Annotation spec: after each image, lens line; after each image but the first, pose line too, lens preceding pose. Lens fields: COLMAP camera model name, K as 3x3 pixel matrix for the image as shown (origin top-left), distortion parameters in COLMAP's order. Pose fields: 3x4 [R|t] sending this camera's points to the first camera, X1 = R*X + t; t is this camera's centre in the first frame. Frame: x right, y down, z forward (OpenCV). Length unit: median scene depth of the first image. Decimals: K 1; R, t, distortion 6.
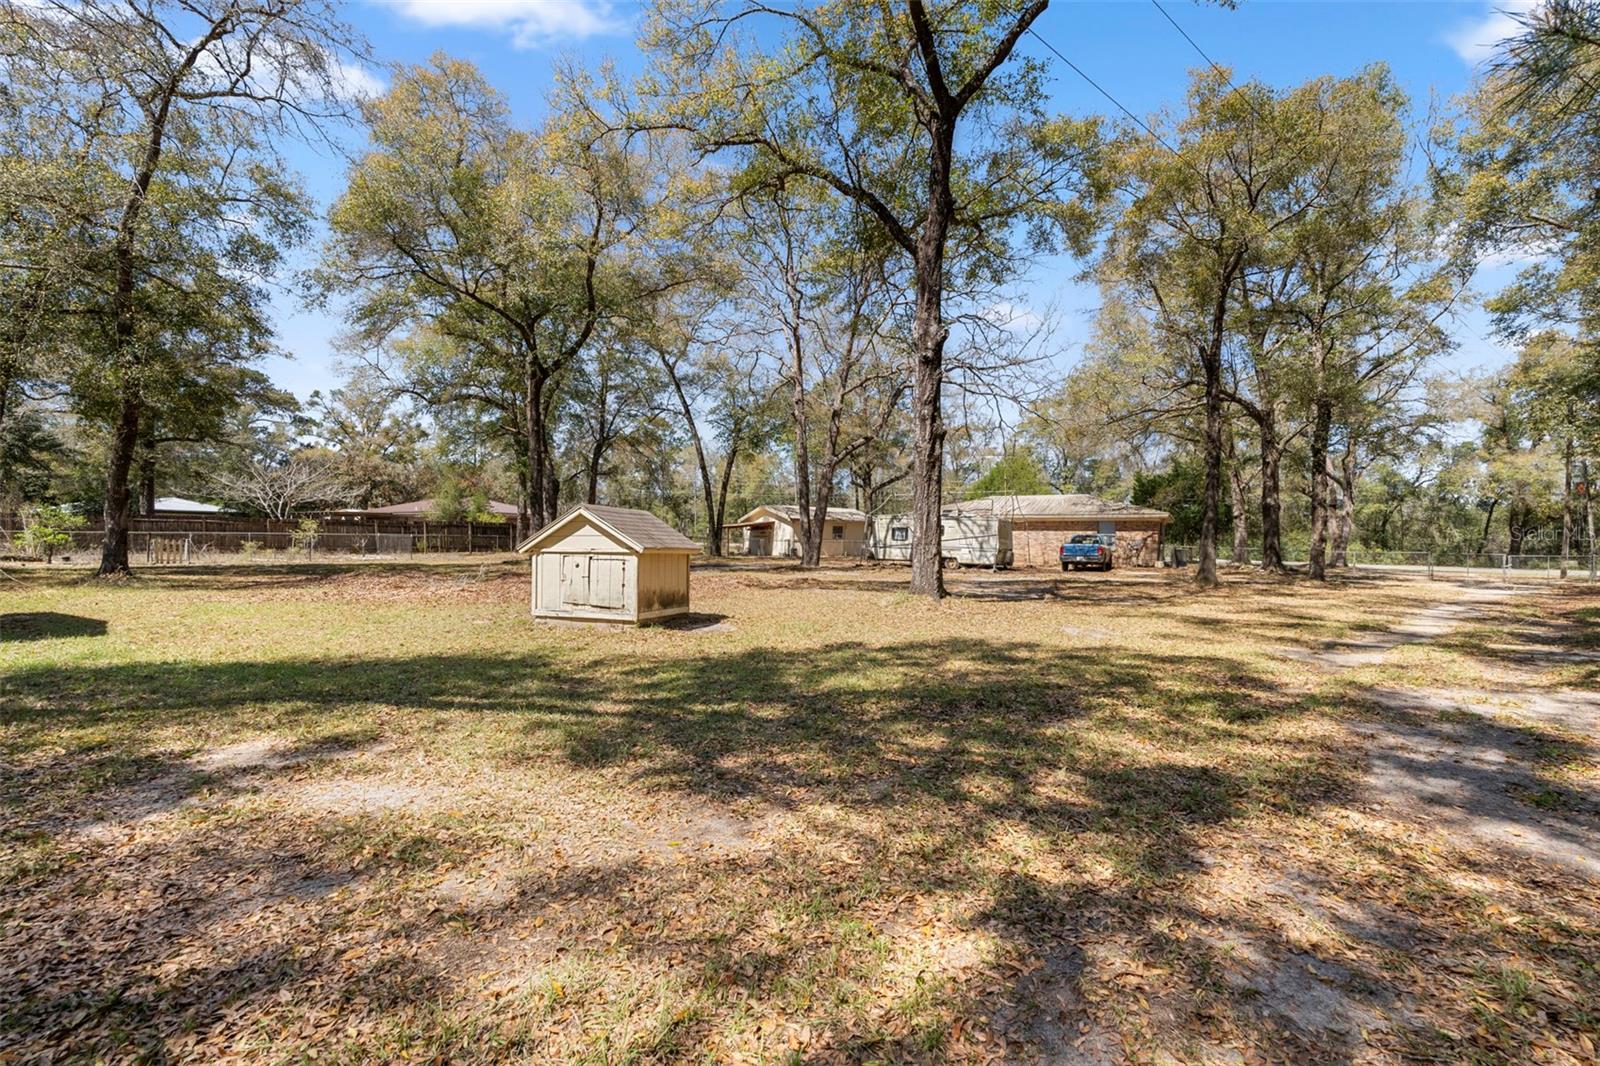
lens RADIAL K [[709.1, 0, 801.3], [0, 709.1, 540.9], [0, 0, 1]] dist [-0.005225, -0.000378]
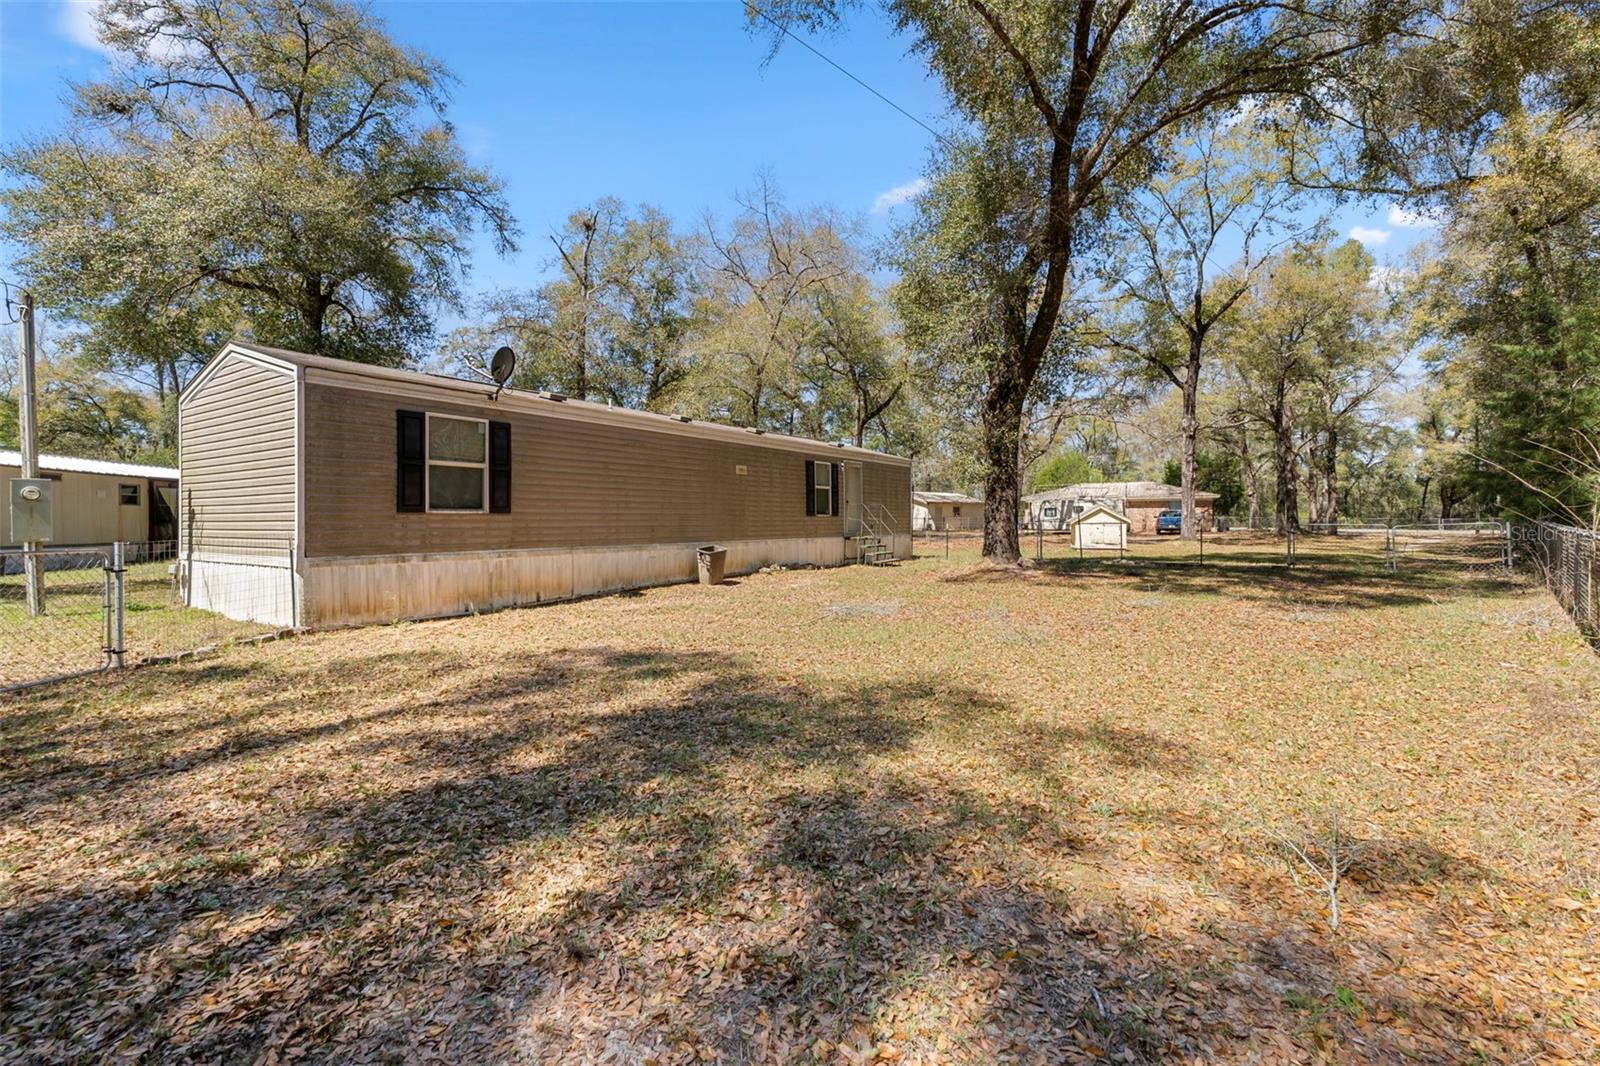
lens RADIAL K [[709.1, 0, 806.3], [0, 709.1, 504.2], [0, 0, 1]] dist [-0.005225, -0.000378]
pose [[0.998403, -0.016605, 0.053989, -0.240513], [0.017694, 0.999648, -0.019753, -0.003136], [-0.053642, 0.020677, 0.998346, -0.243504]]
